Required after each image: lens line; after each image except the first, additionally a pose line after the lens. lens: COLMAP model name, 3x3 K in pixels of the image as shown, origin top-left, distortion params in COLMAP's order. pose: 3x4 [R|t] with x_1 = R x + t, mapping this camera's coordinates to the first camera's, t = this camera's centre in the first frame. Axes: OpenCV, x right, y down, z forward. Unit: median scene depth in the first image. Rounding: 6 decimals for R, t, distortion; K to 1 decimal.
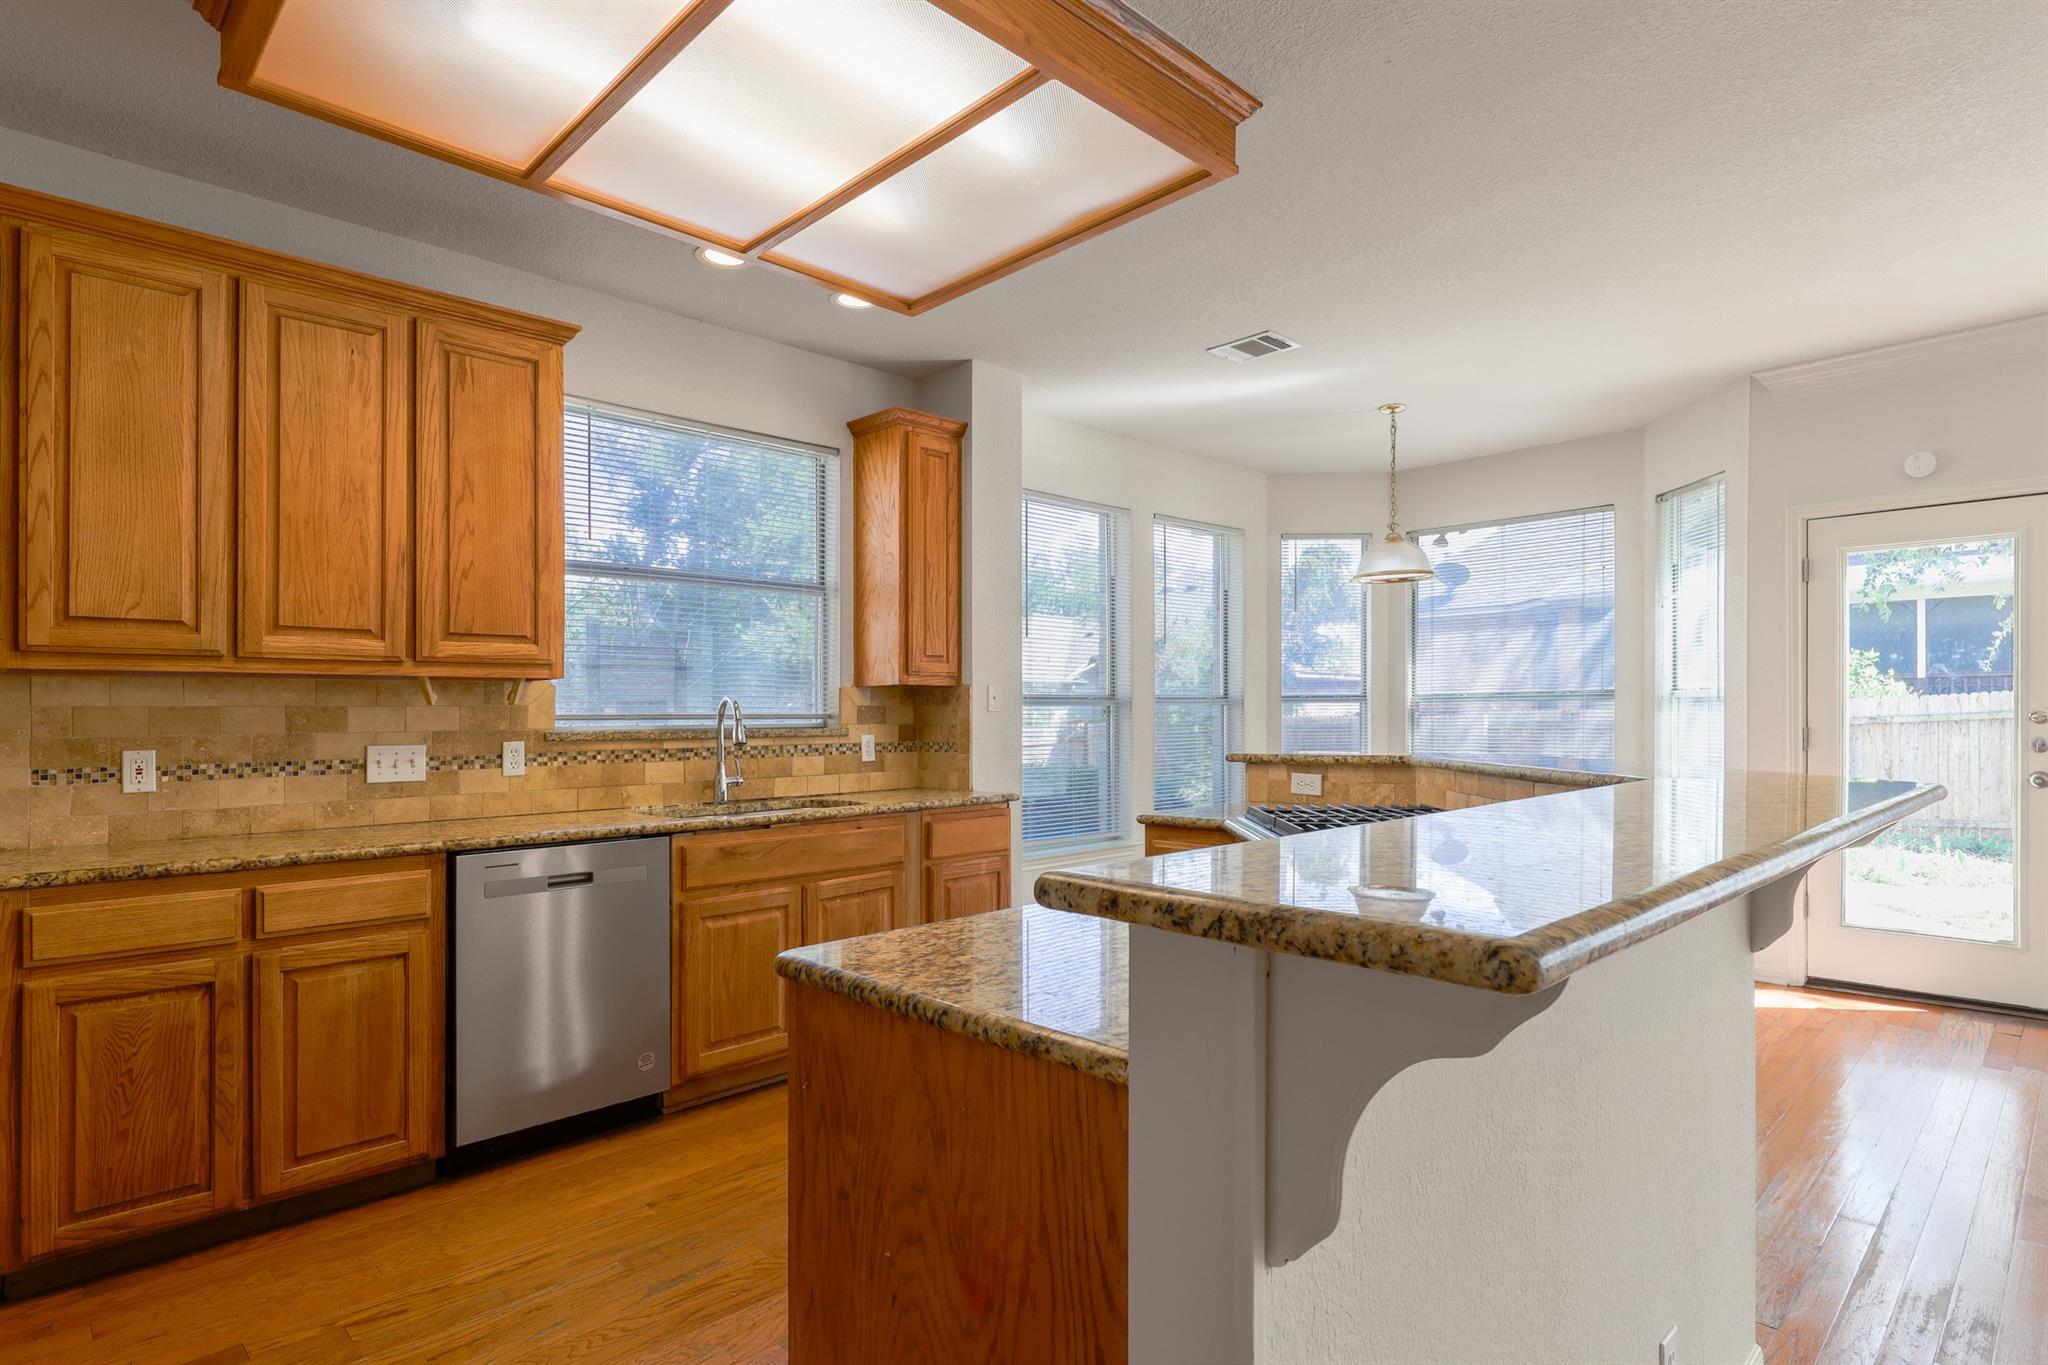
lens RADIAL K [[1051.3, 0, 998.1], [0, 1051.3, 723.0], [0, 0, 1]] dist [0.003589, 0.000618]
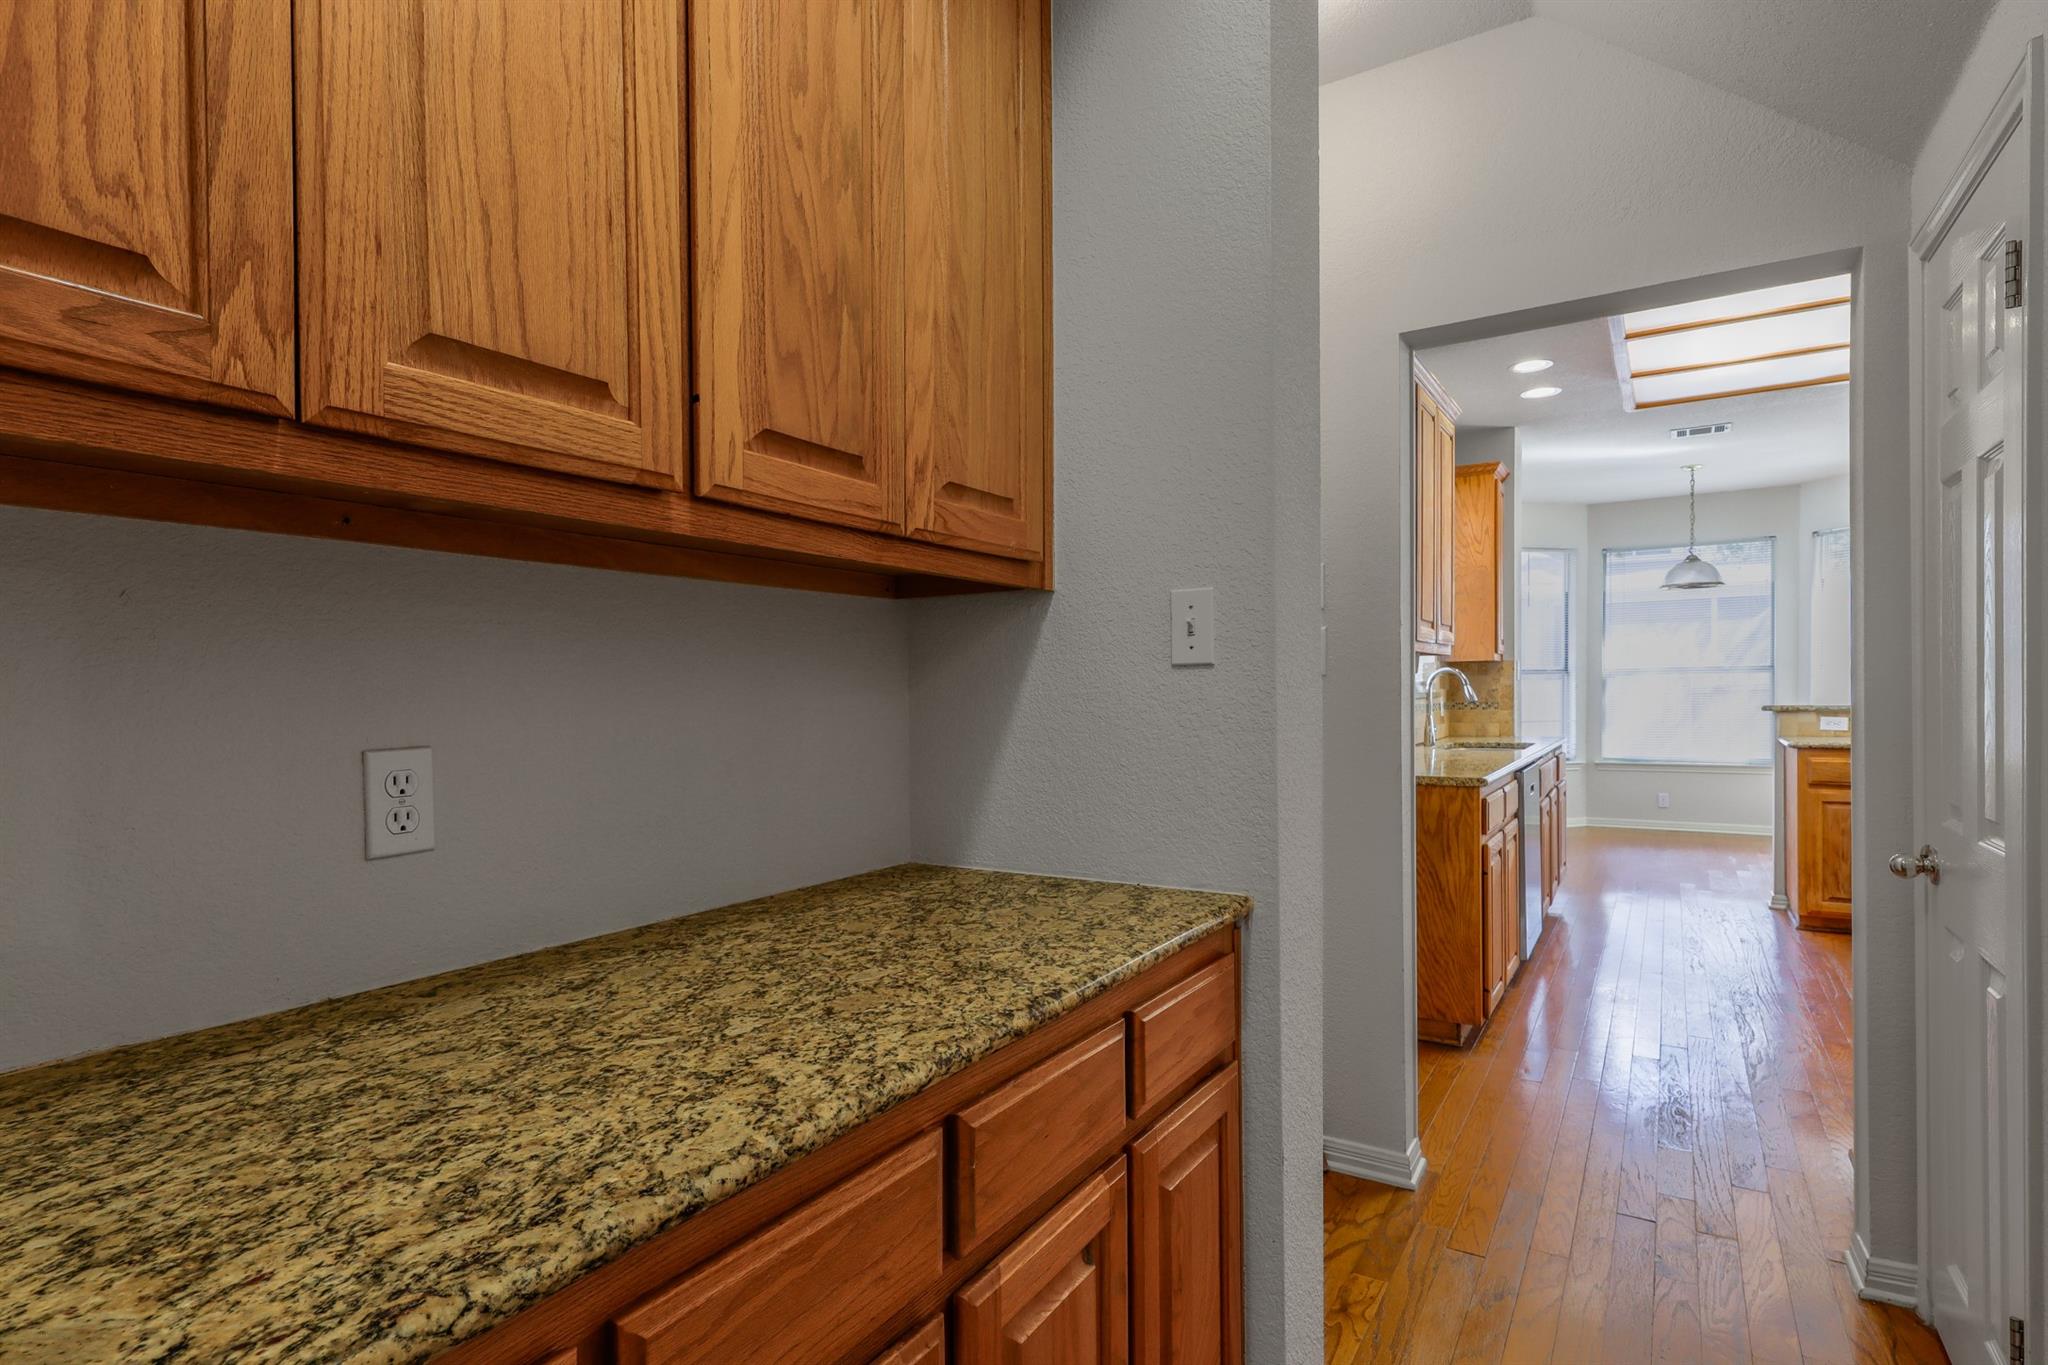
lens RADIAL K [[1051.3, 0, 1006.1], [0, 1051.3, 719.0], [0, 0, 1]] dist [0.003589, 0.000618]
pose [[0.968650, -0.009044, 0.248263, -1.285443], [0.004161, 0.999788, 0.020186, 0.013360], [-0.248393, -0.018520, 0.968482, -0.227497]]
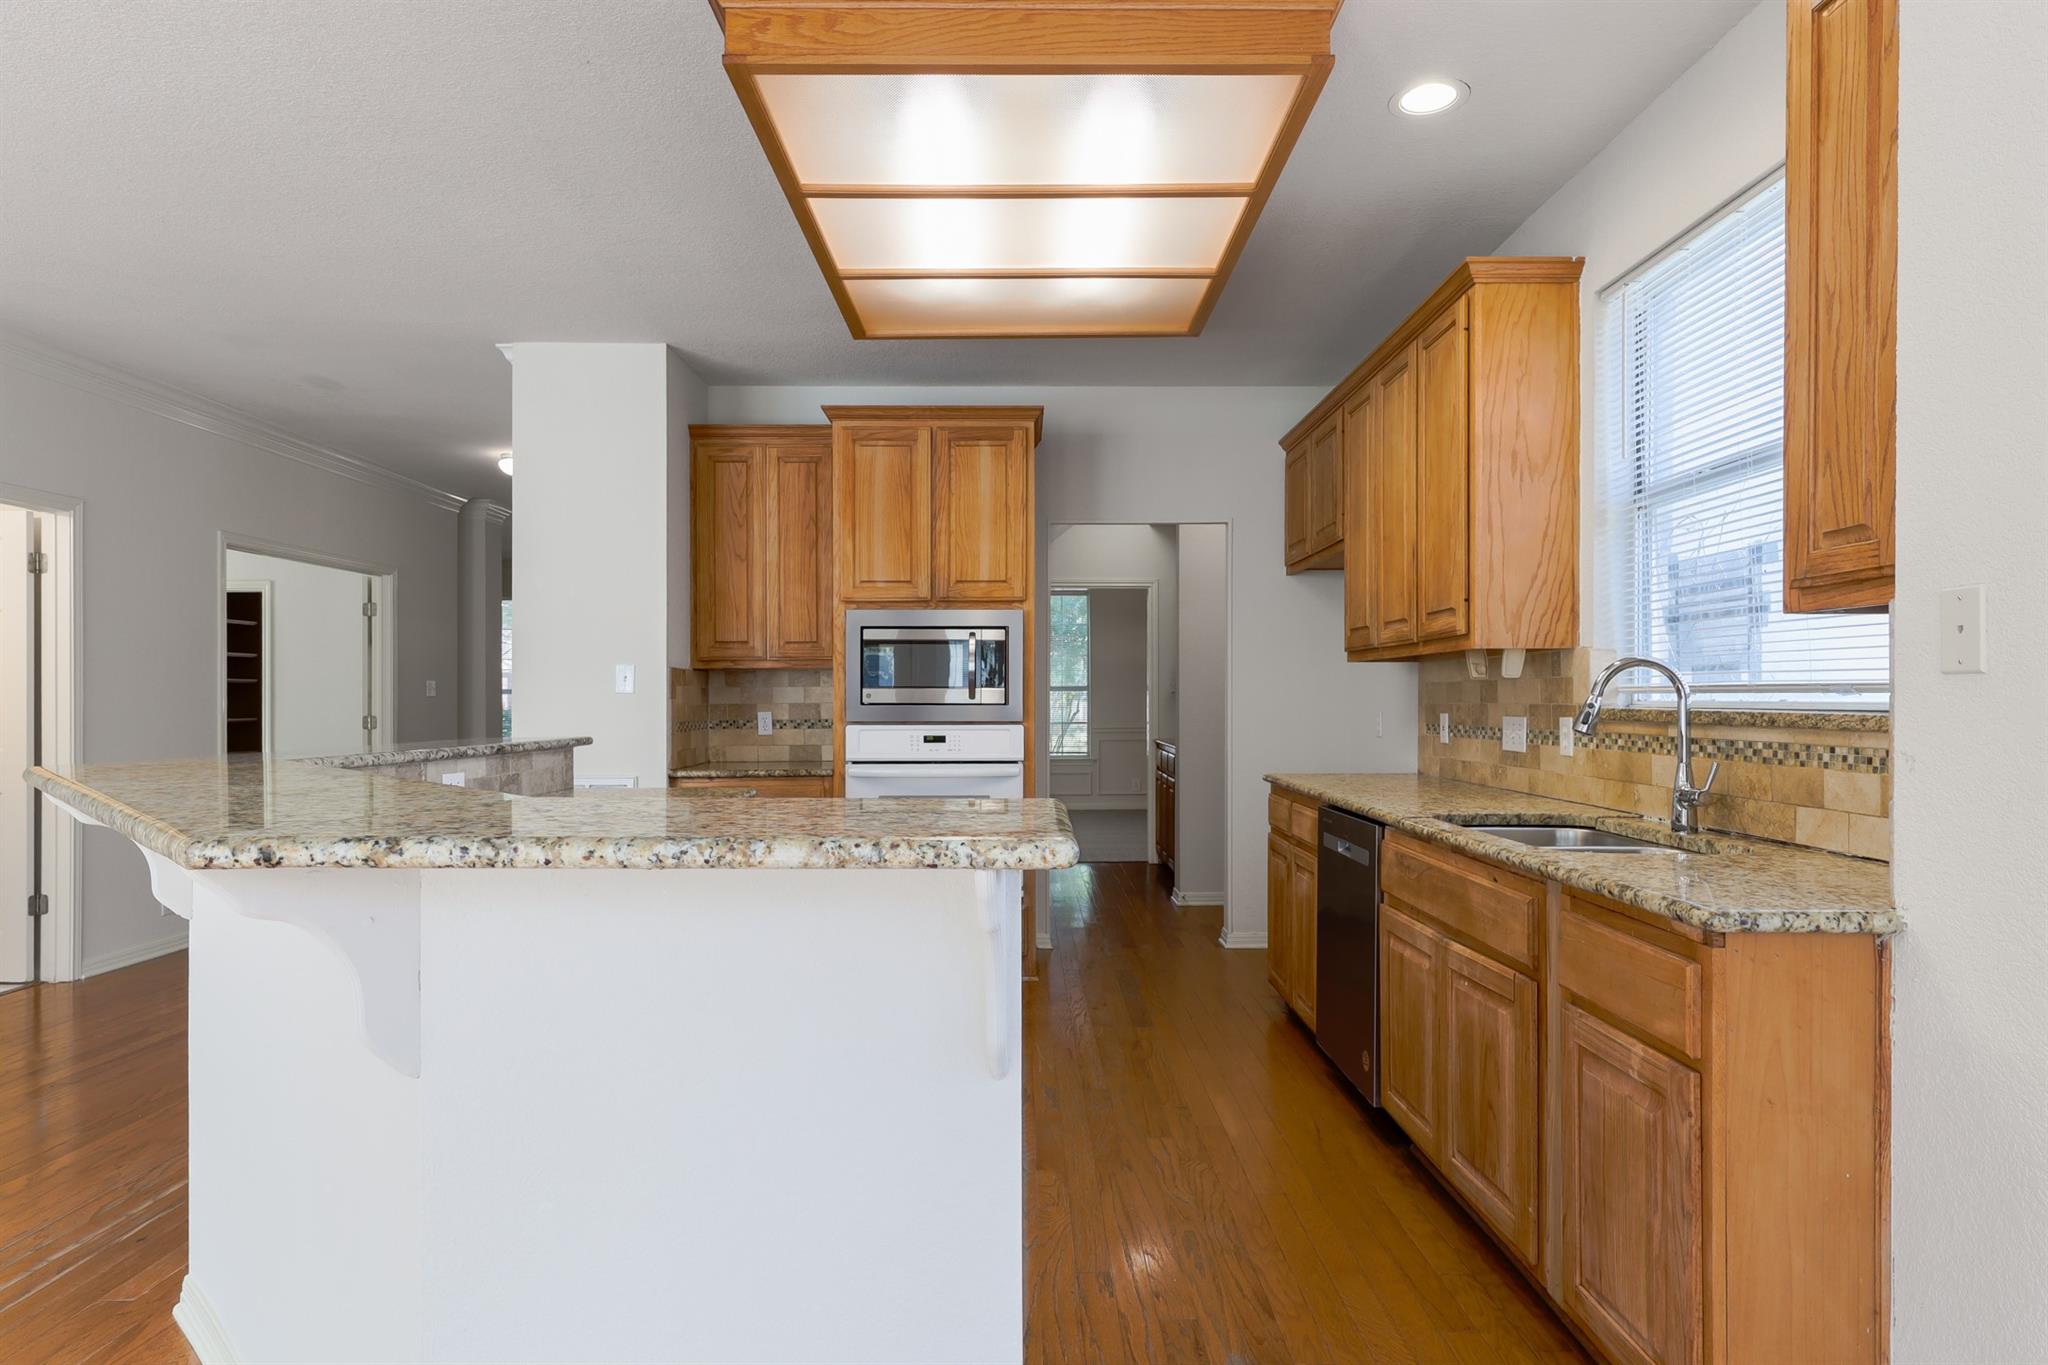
lens RADIAL K [[1051.3, 0, 1026.2], [0, 1051.3, 691.3], [0, 0, 1]] dist [0.003589, 0.000618]
pose [[-0.676551, 0.003513, -0.736388, 0.498582], [0.002038, 0.999994, 0.002897, -0.007808], [0.736393, 0.000459, -0.676554, 1.253375]]
